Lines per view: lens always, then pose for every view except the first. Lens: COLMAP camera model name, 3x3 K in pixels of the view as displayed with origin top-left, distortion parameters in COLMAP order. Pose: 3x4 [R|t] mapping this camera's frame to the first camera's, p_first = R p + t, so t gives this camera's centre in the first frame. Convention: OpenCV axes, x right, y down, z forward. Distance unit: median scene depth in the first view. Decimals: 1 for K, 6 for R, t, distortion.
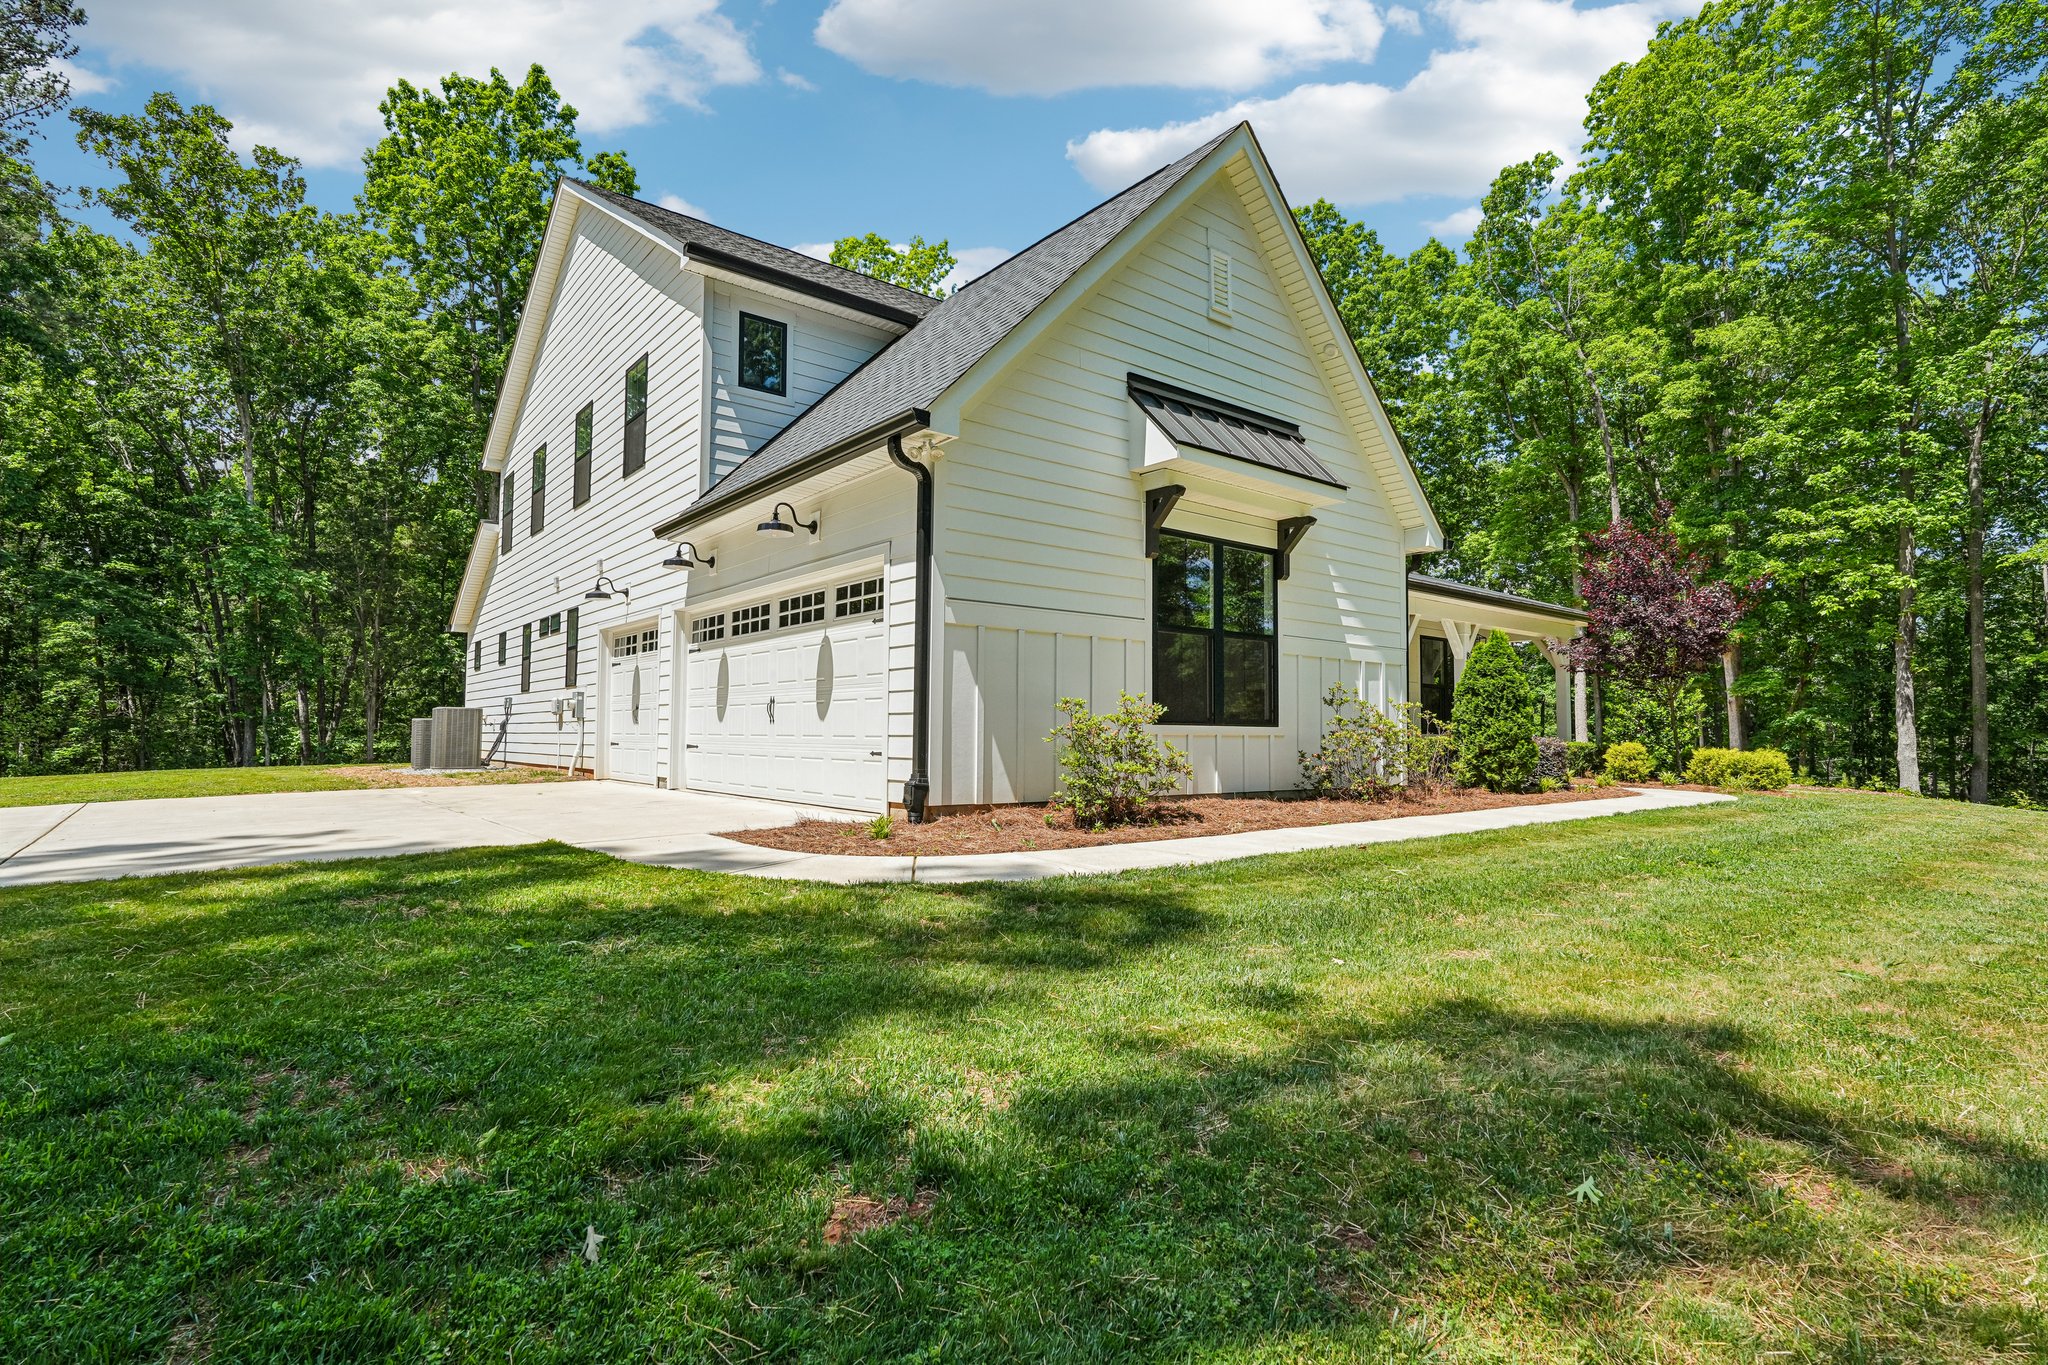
lens RADIAL K [[1000.7, 0, 1029.7], [0, 1000.7, 679.4], [0, 0, 1]] dist [-0.001987, 0.001774]
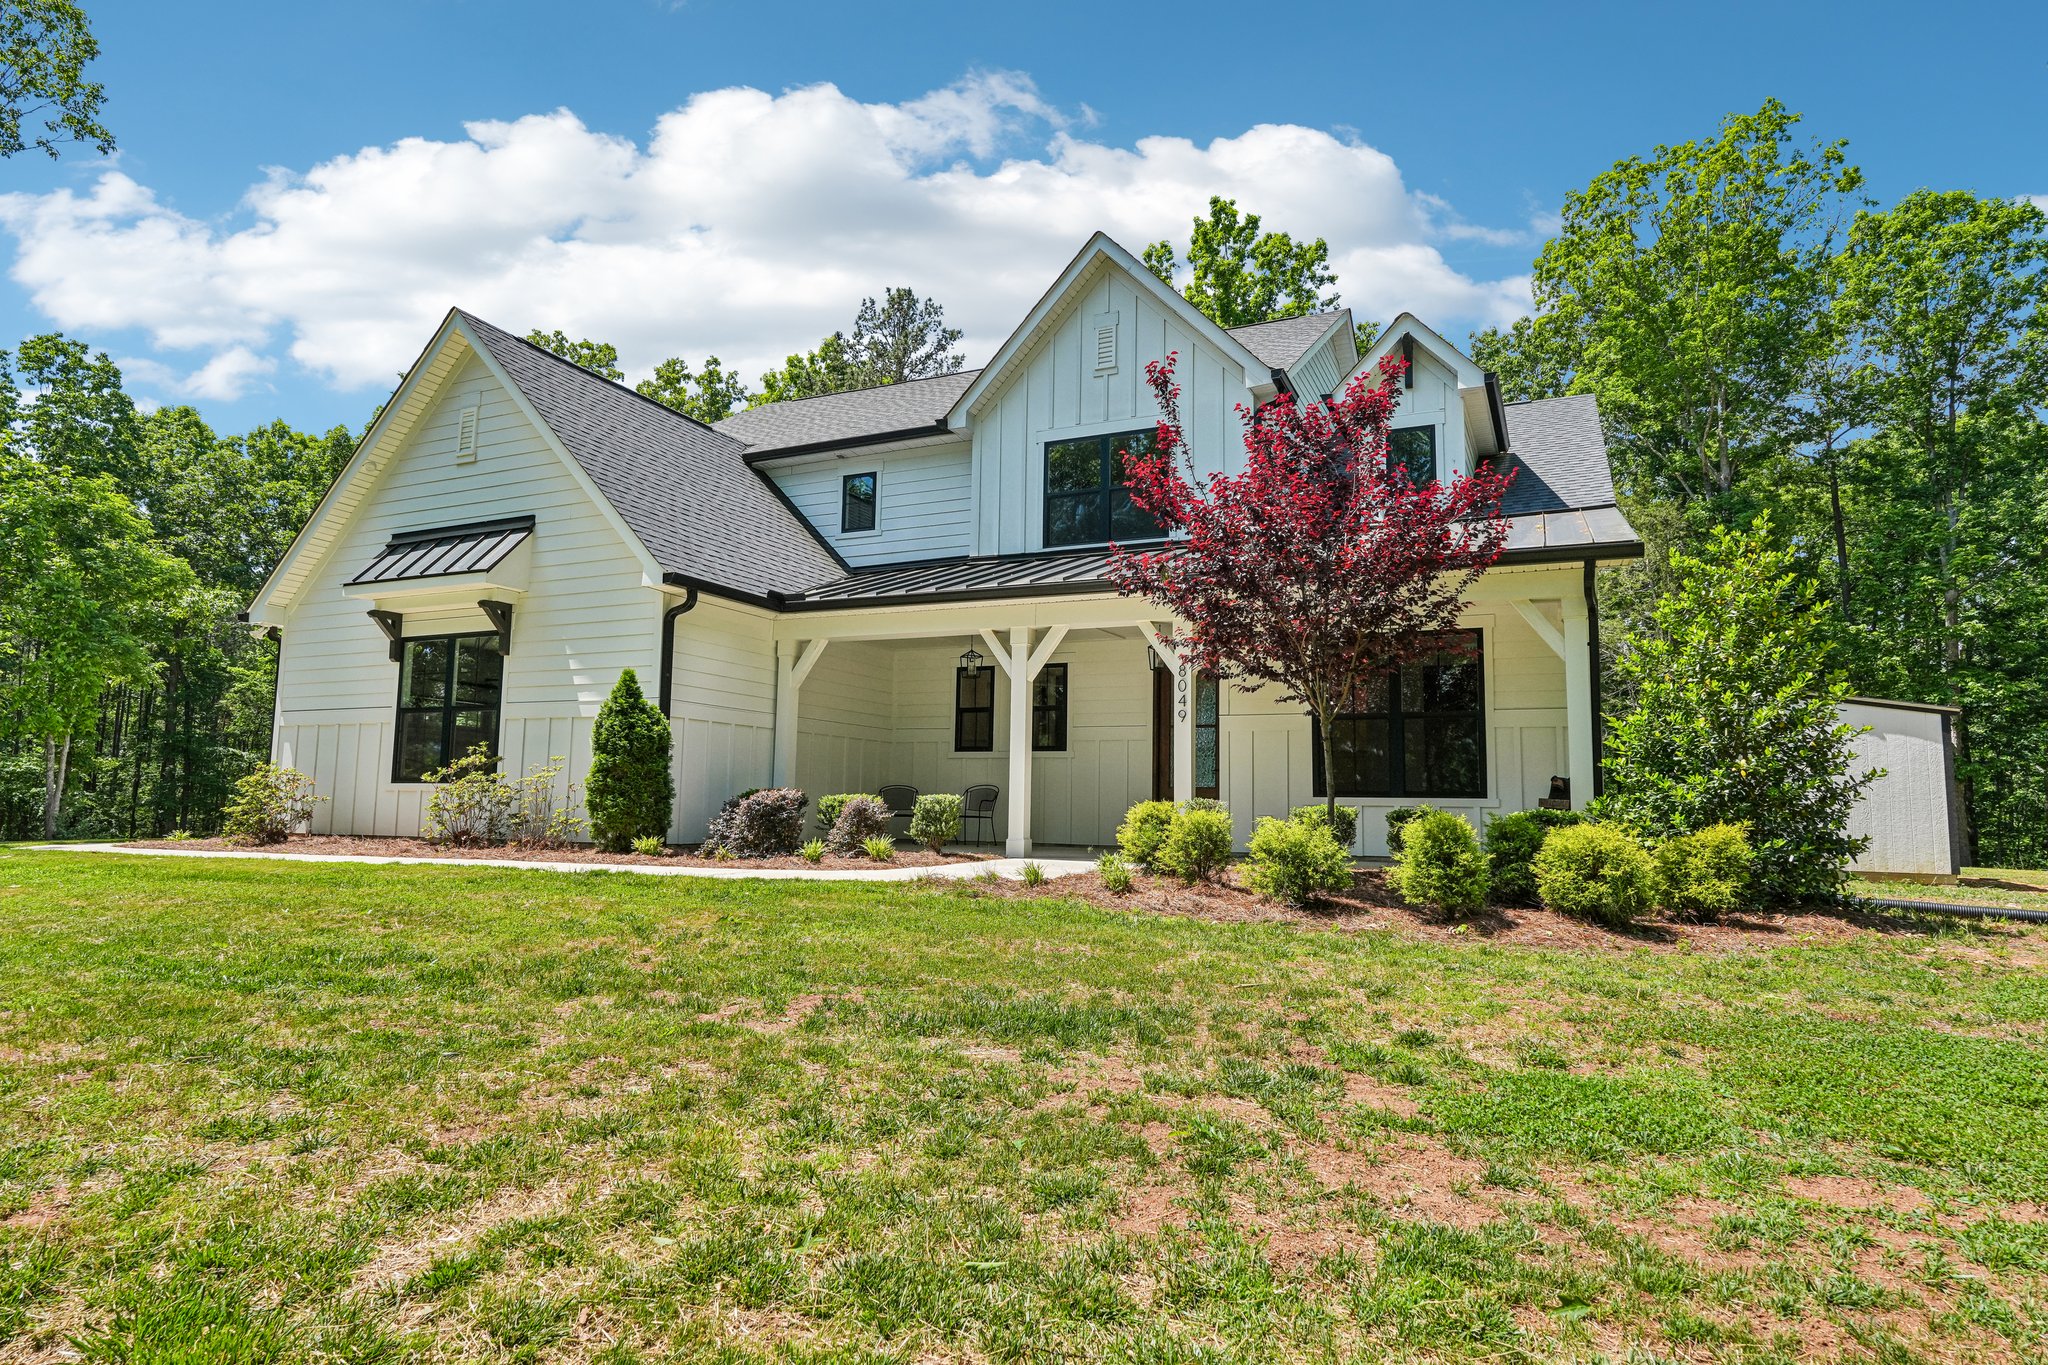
lens RADIAL K [[1143.1, 0, 1029.0], [0, 1143.1, 682.9], [0, 0, 1]] dist [-0.002185, 0.003935]
pose [[0.439183, -0.093561, -0.893513, 1.793817], [0.029776, 0.995532, -0.089608, 0.069920], [0.897904, 0.012749, 0.440006, 1.025312]]
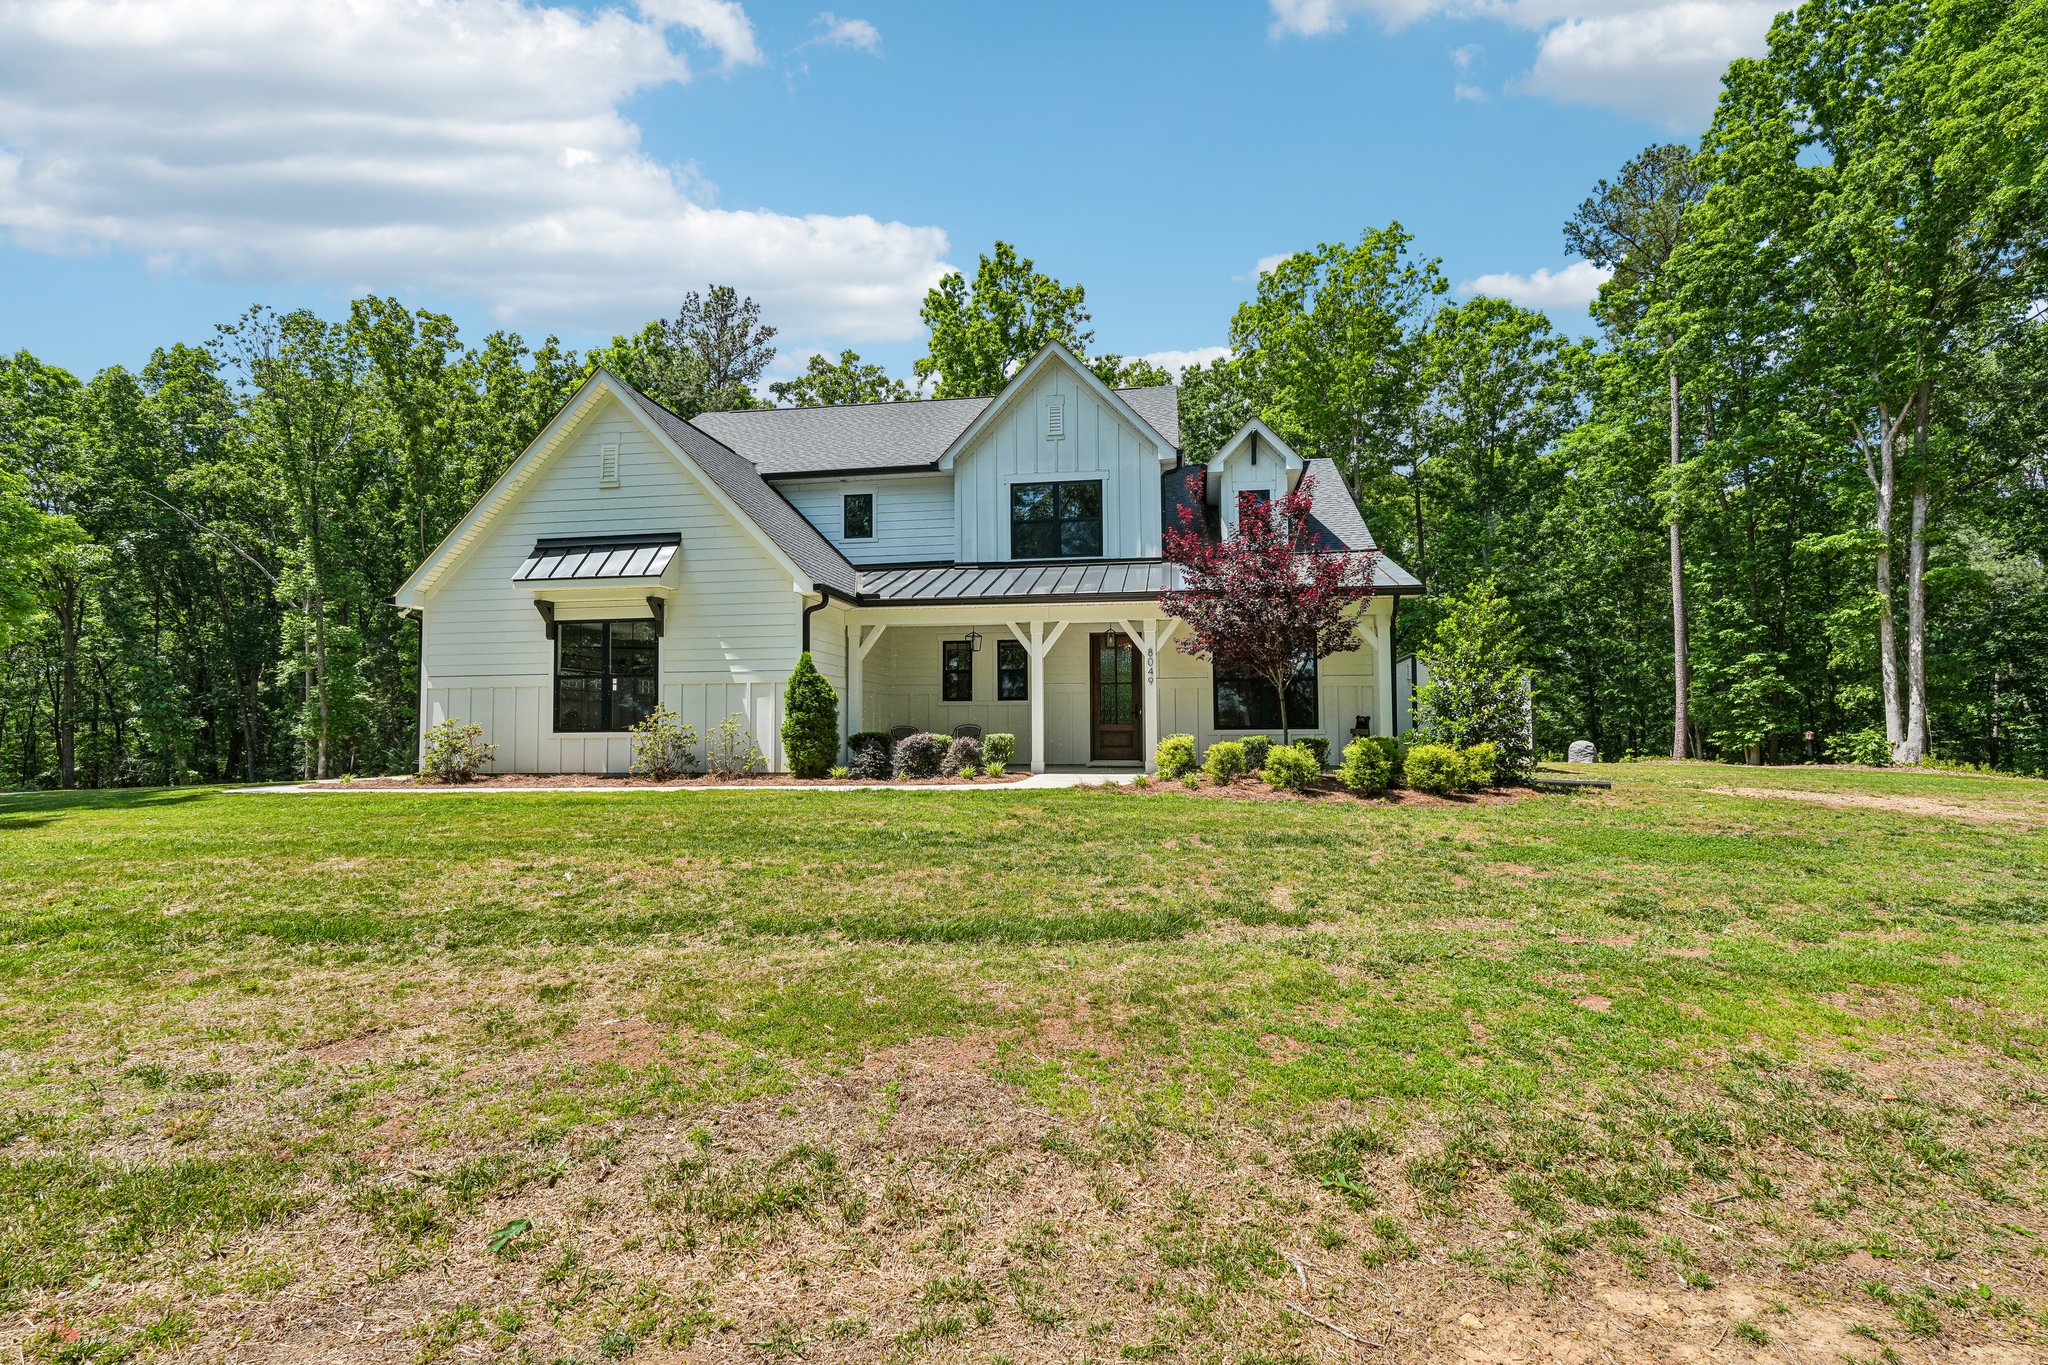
lens RADIAL K [[1000.7, 0, 1024.2], [0, 1000.7, 684.4], [0, 0, 1]] dist [-0.001987, 0.001774]
pose [[0.667439, -0.041656, -0.743498, 1.890966], [0.044463, 0.998882, -0.016049, 0.023217], [0.743336, -0.022346, 0.668545, 0.406752]]
